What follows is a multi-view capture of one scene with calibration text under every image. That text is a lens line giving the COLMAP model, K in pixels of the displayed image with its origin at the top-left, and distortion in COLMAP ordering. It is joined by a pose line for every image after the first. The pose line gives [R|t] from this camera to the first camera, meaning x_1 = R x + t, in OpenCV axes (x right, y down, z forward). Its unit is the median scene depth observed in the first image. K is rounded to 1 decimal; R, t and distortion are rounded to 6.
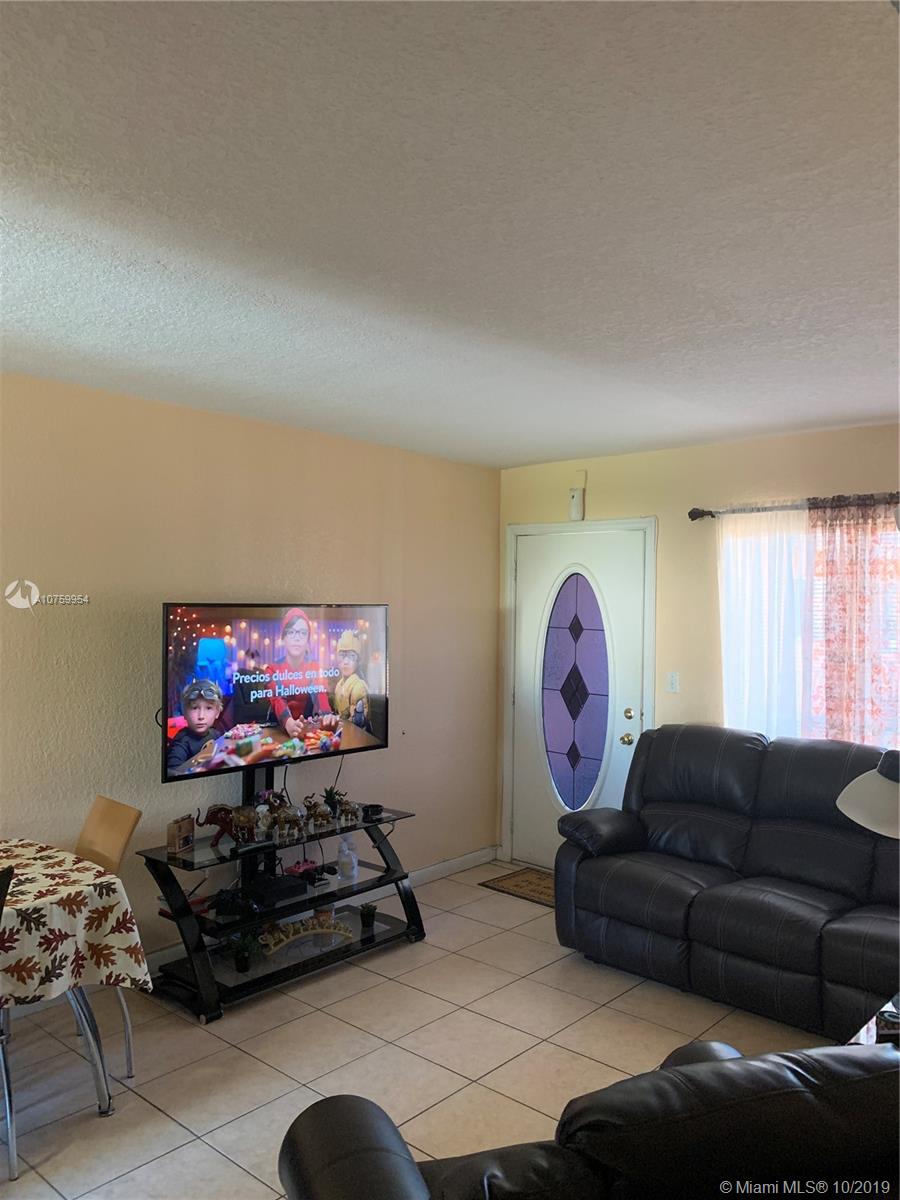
lens RADIAL K [[920.2, 0, 449.9], [0, 920.2, 601.3], [0, 0, 1]] dist [0.033804, -0.003585]
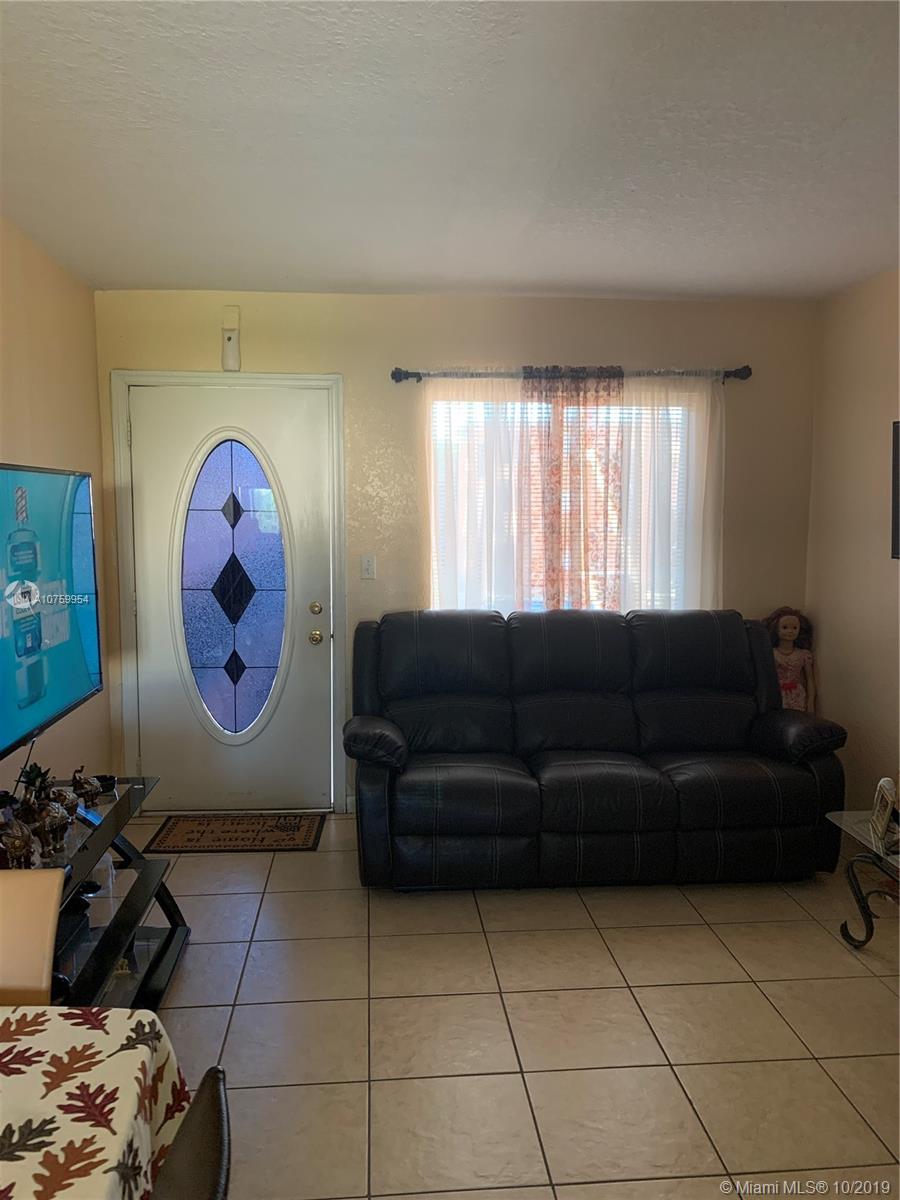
lens RADIAL K [[920.2, 0, 447.8], [0, 920.2, 596.1], [0, 0, 1]] dist [0.033804, -0.003585]
pose [[0.692799, -0.086463, 0.715929, -0.384552], [0.010605, 0.993900, 0.109771, 0.021017], [-0.721053, -0.068457, 0.689490, 0.375842]]
